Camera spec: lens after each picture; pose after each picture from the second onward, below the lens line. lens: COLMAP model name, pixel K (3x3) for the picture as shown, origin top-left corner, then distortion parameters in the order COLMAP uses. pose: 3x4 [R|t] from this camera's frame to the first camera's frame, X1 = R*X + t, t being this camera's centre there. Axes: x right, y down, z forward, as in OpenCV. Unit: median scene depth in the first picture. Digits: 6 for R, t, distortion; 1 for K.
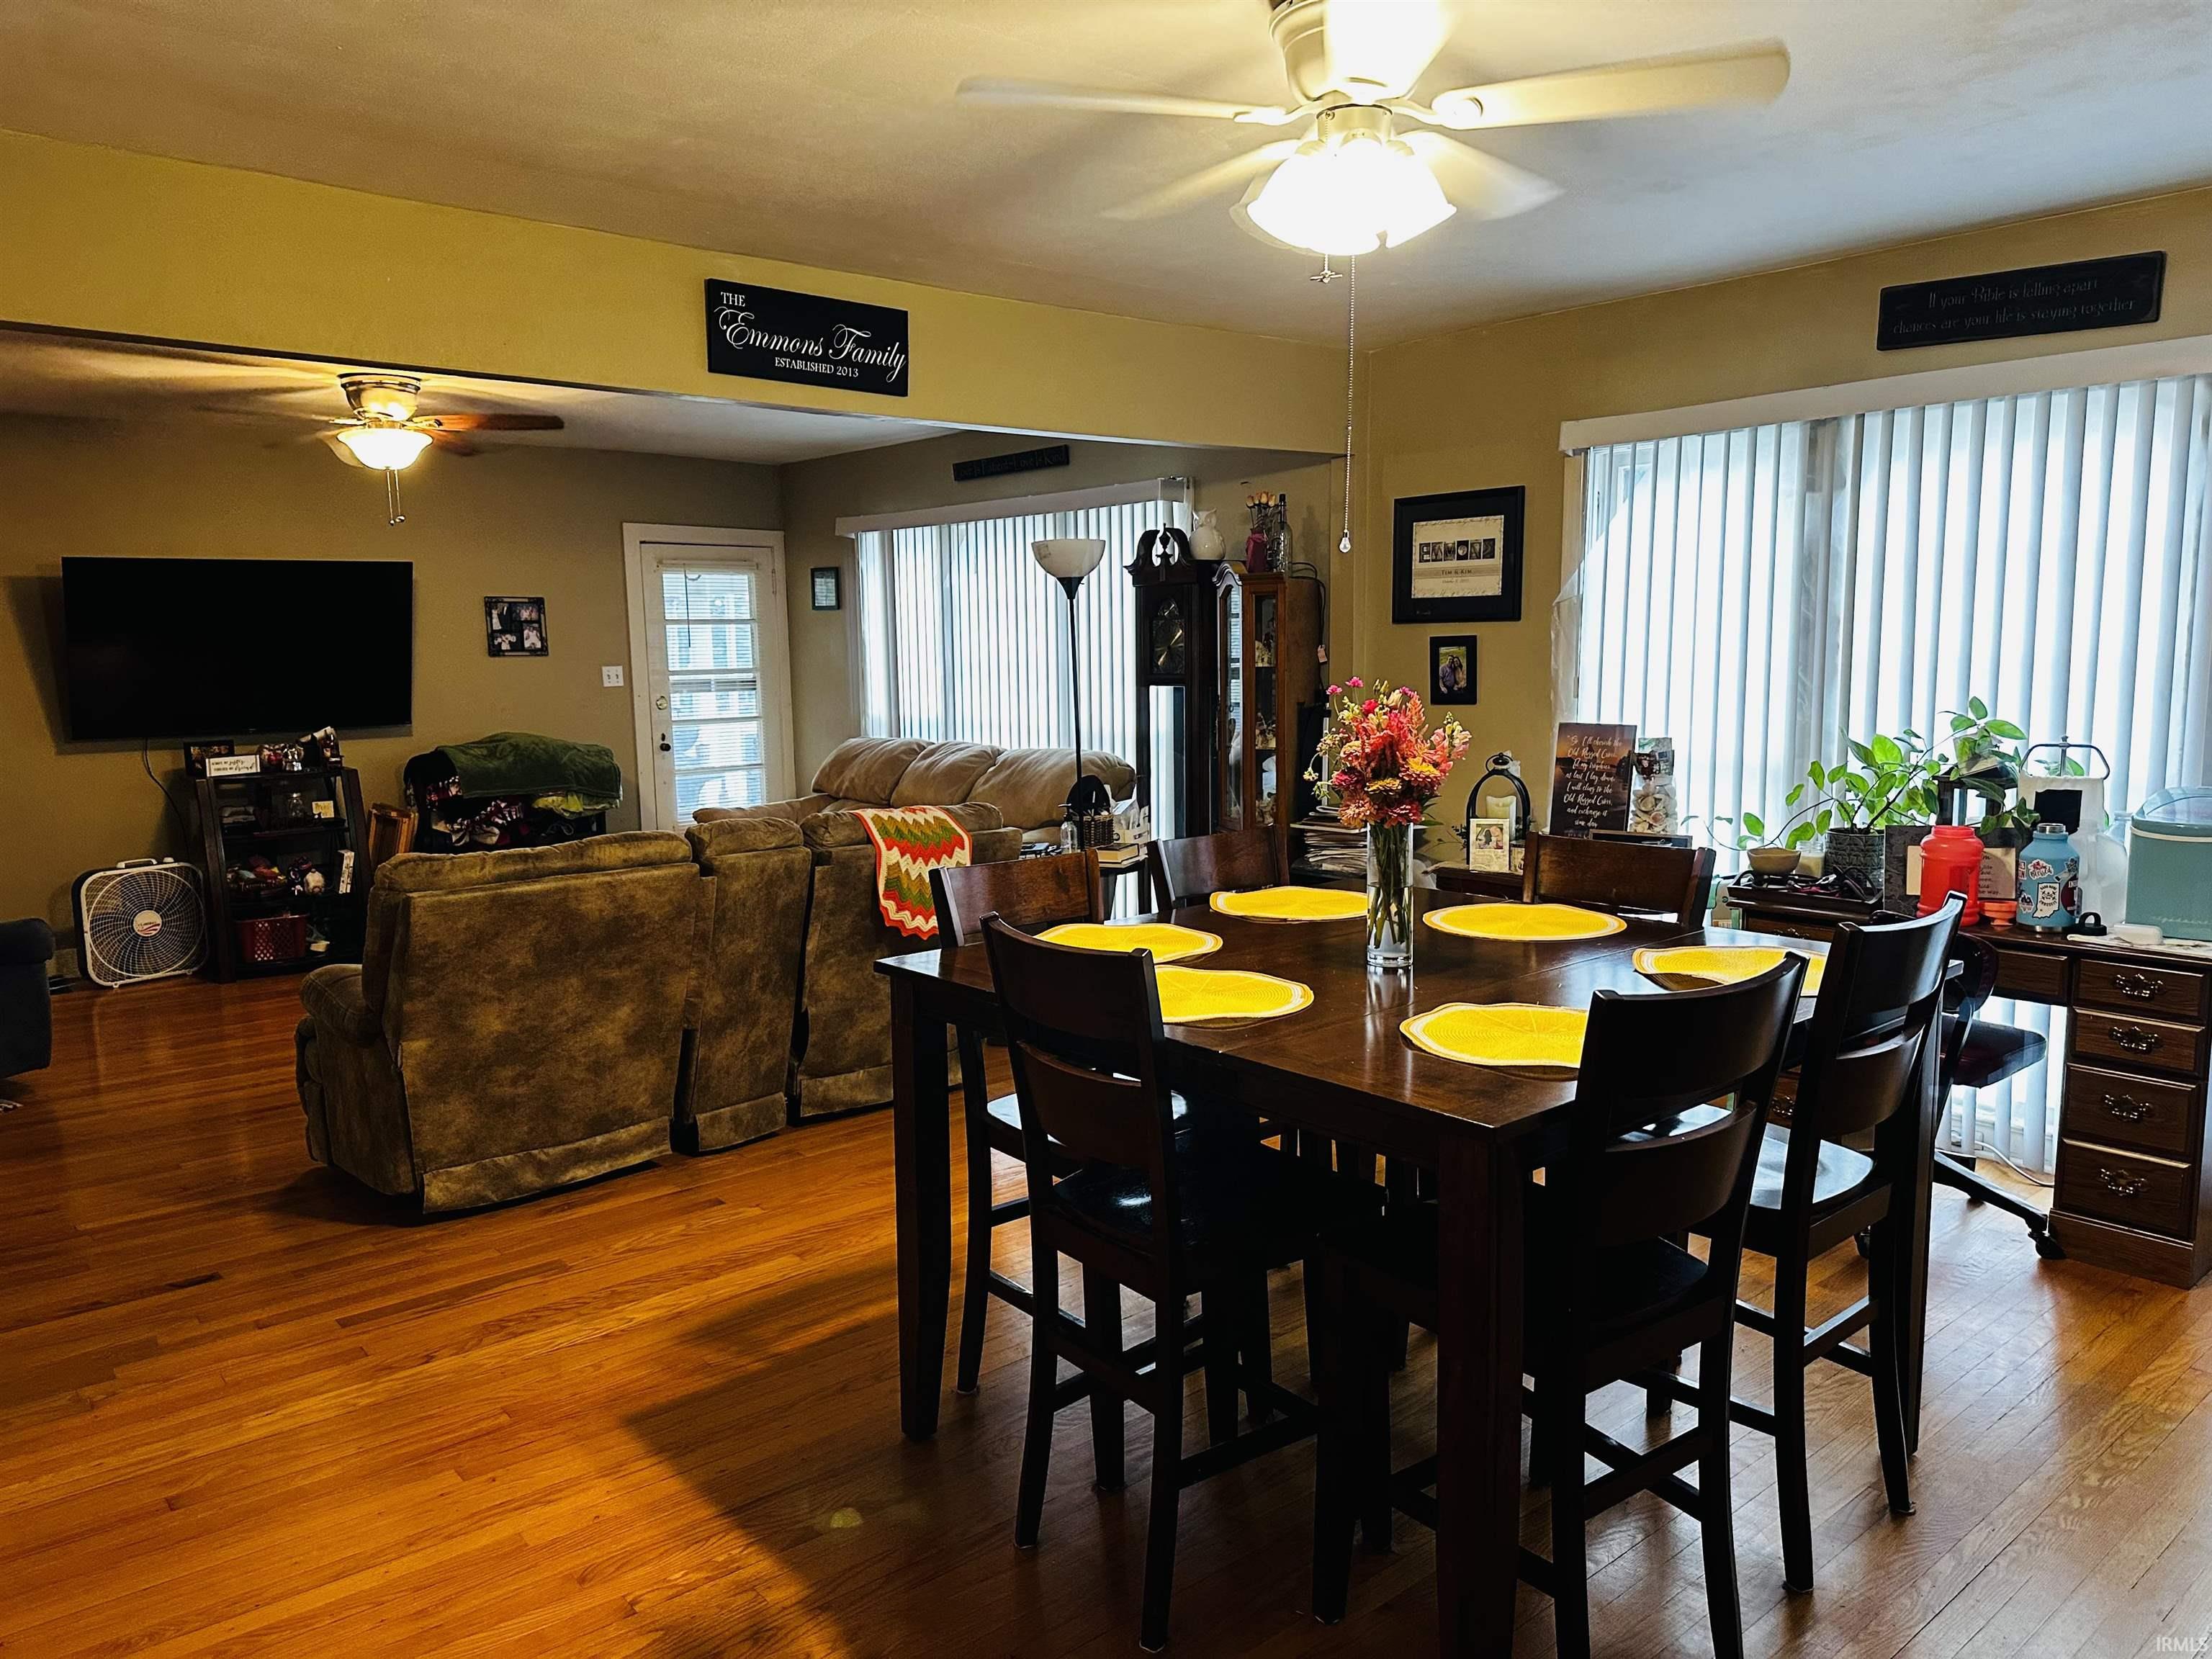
lens RADIAL K [[1540.0, 0, 1091.2], [0, 1540.0, 840.8], [0, 0, 1]] dist [0.023788, -0.042058]
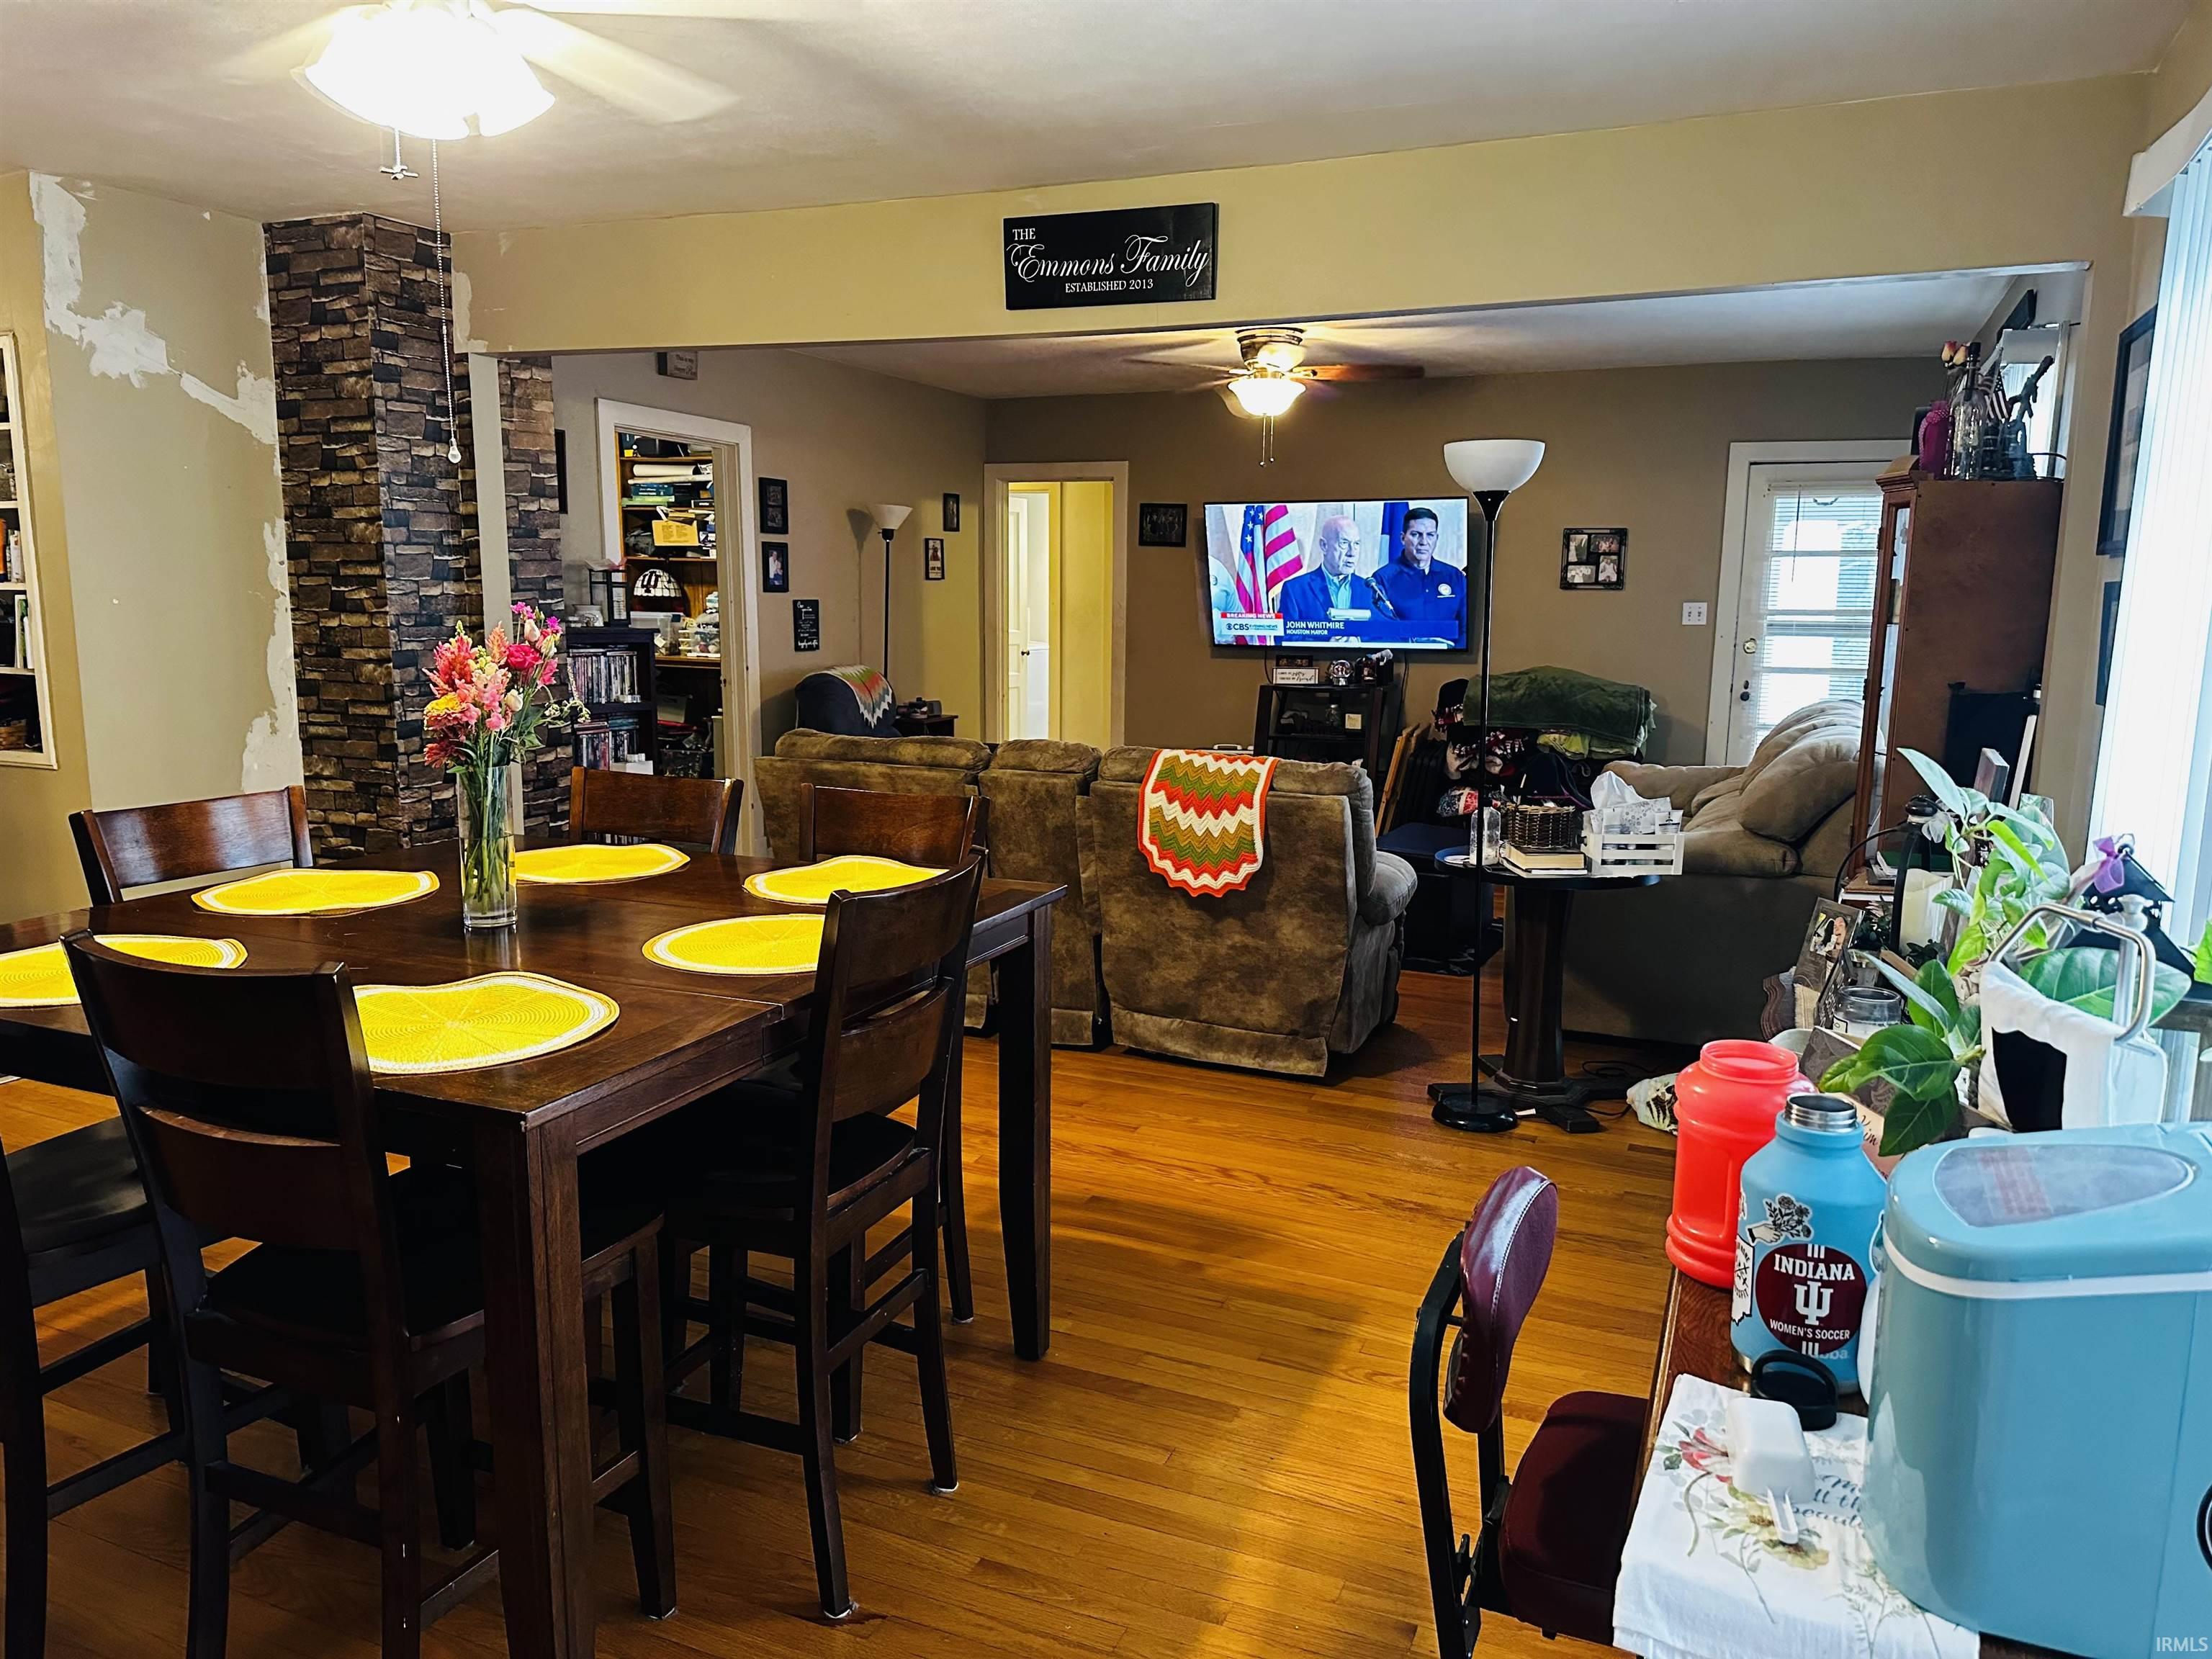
lens RADIAL K [[1540.0, 0, 1142.5], [0, 1540.0, 853.8], [0, 0, 1]] dist [0.023788, -0.042058]
pose [[0.443555, 0.173011, -0.879390, 0.547115], [-0.130799, 0.983182, 0.127458, -0.059468], [0.886651, 0.058489, 0.458725, 0.433074]]
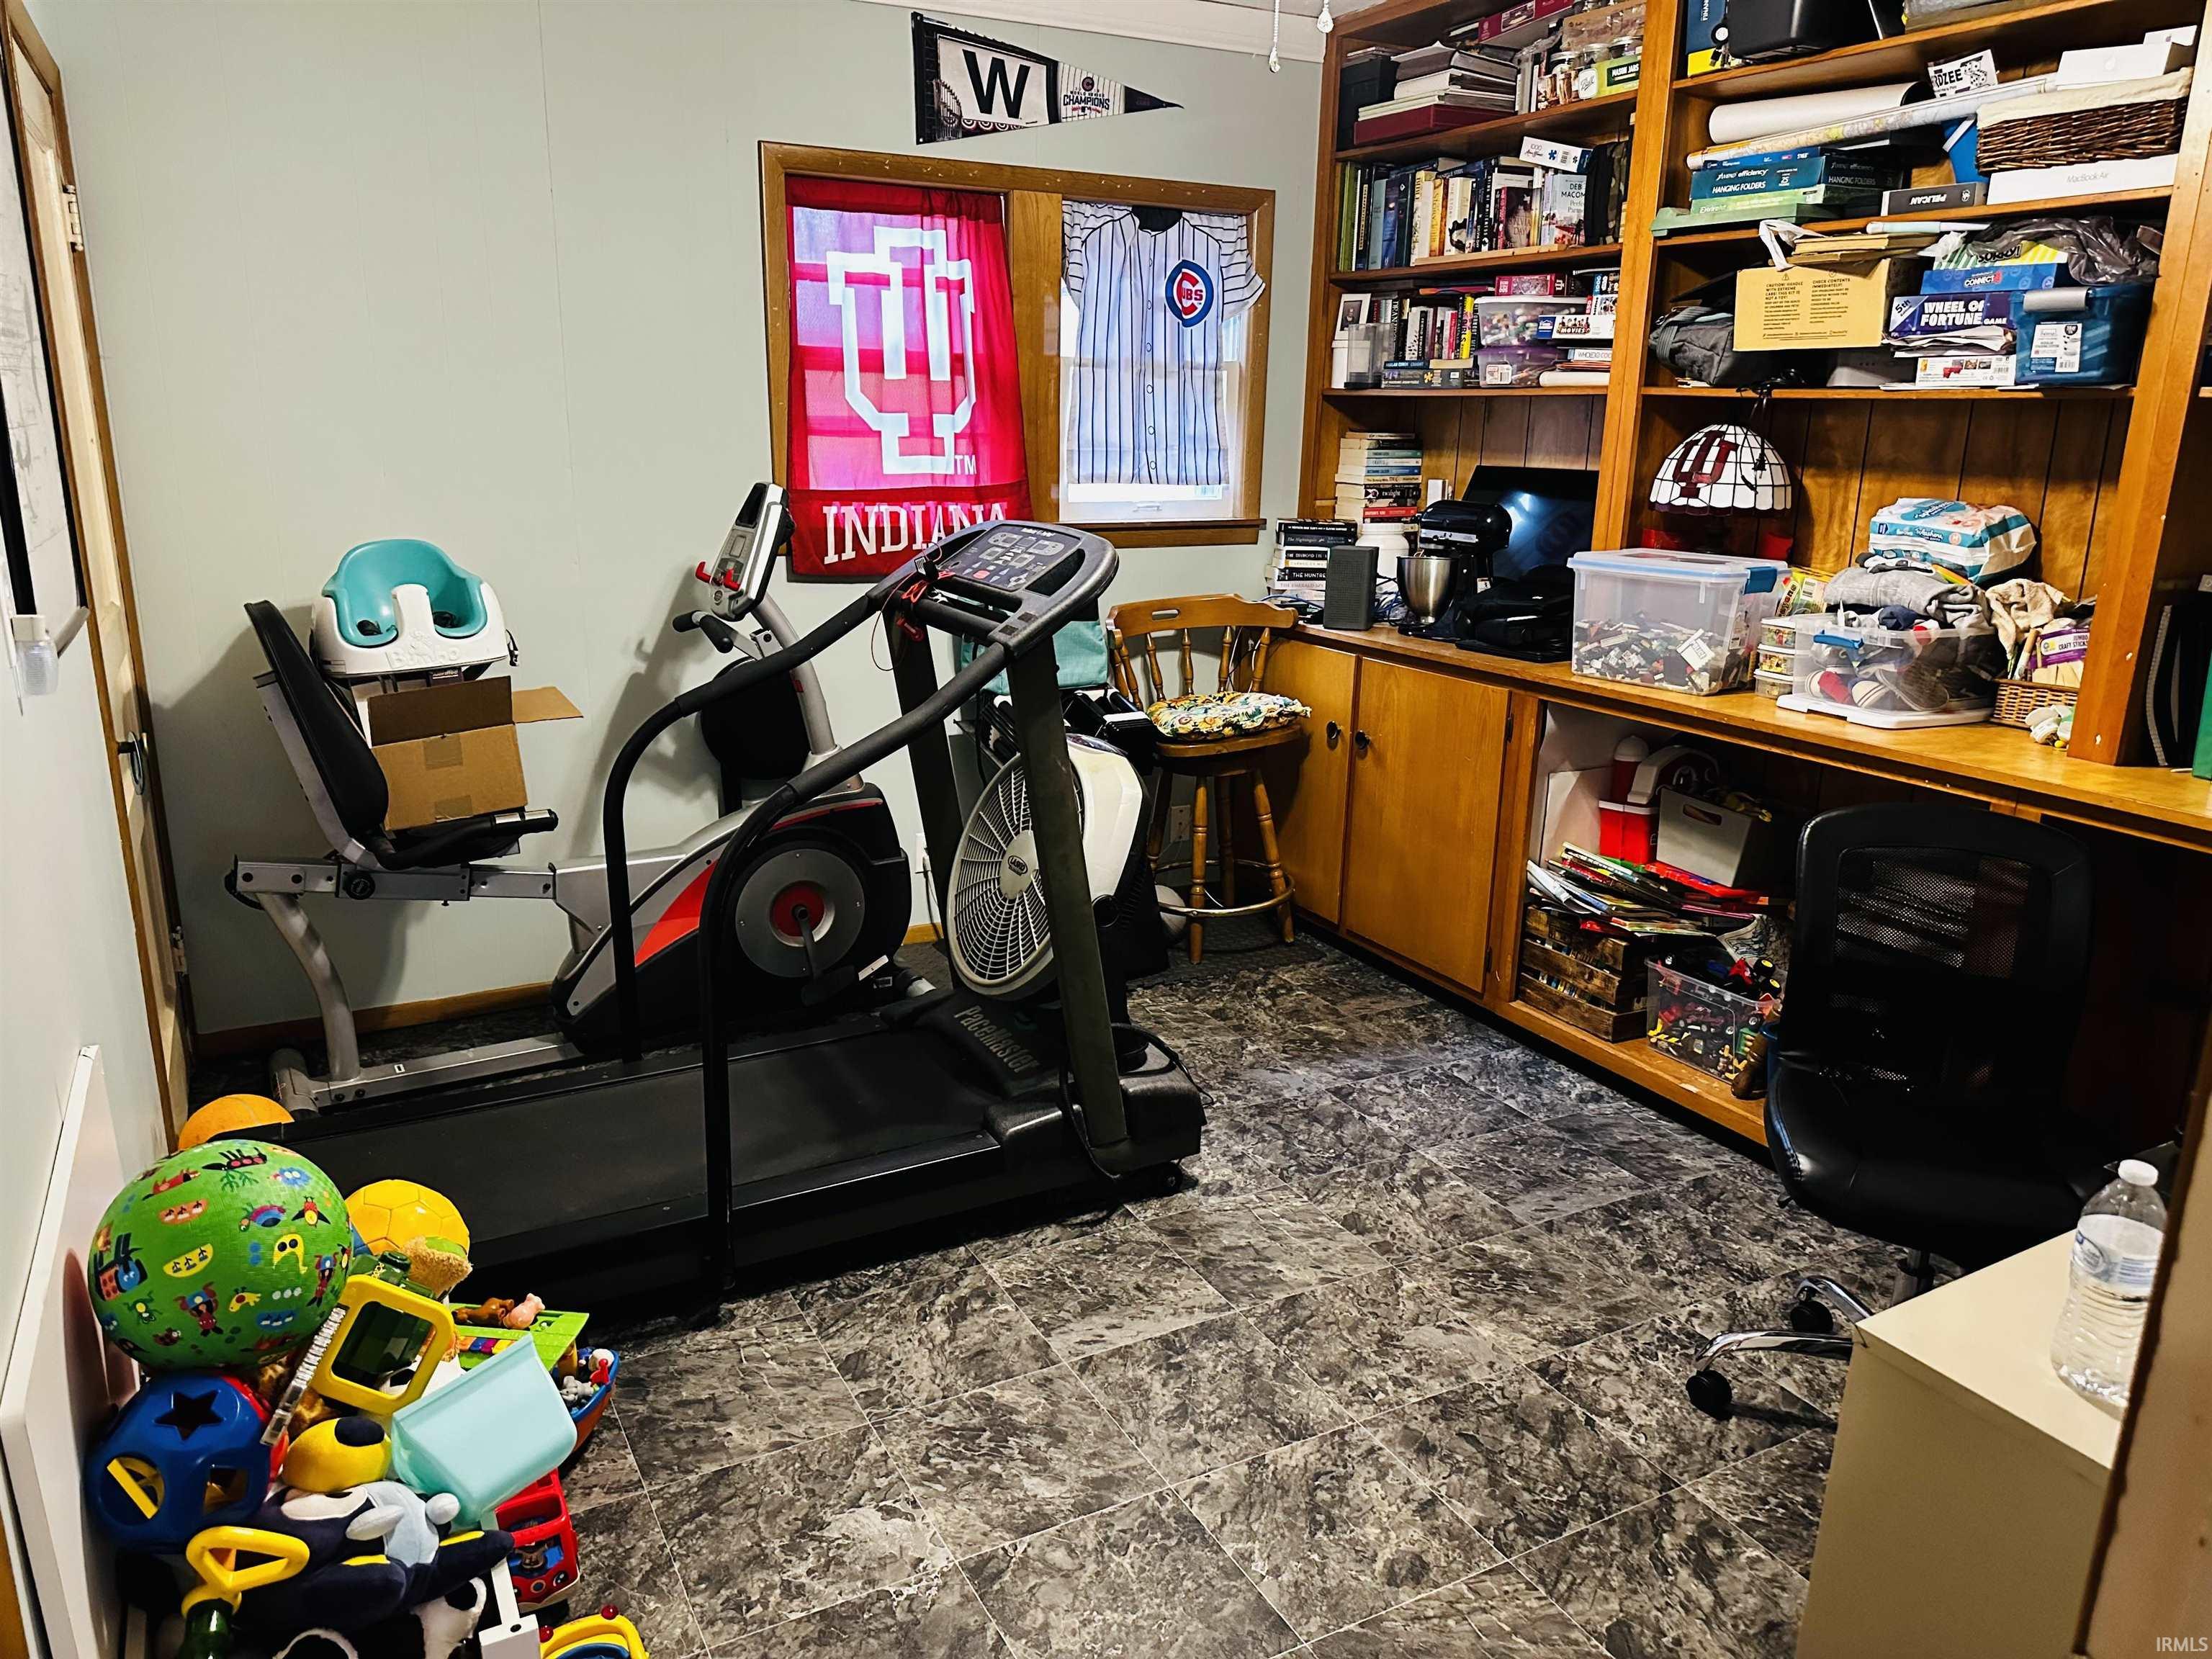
lens RADIAL K [[1540.0, 0, 1082.5], [0, 1540.0, 847.1], [0, 0, 1]] dist [0.023788, -0.042058]
pose [[-0.241176, 0.276002, -0.930407, -0.615666], [-0.136154, 0.939602, 0.314023, -0.080903], [0.960883, 0.202414, -0.189031, 0.631871]]
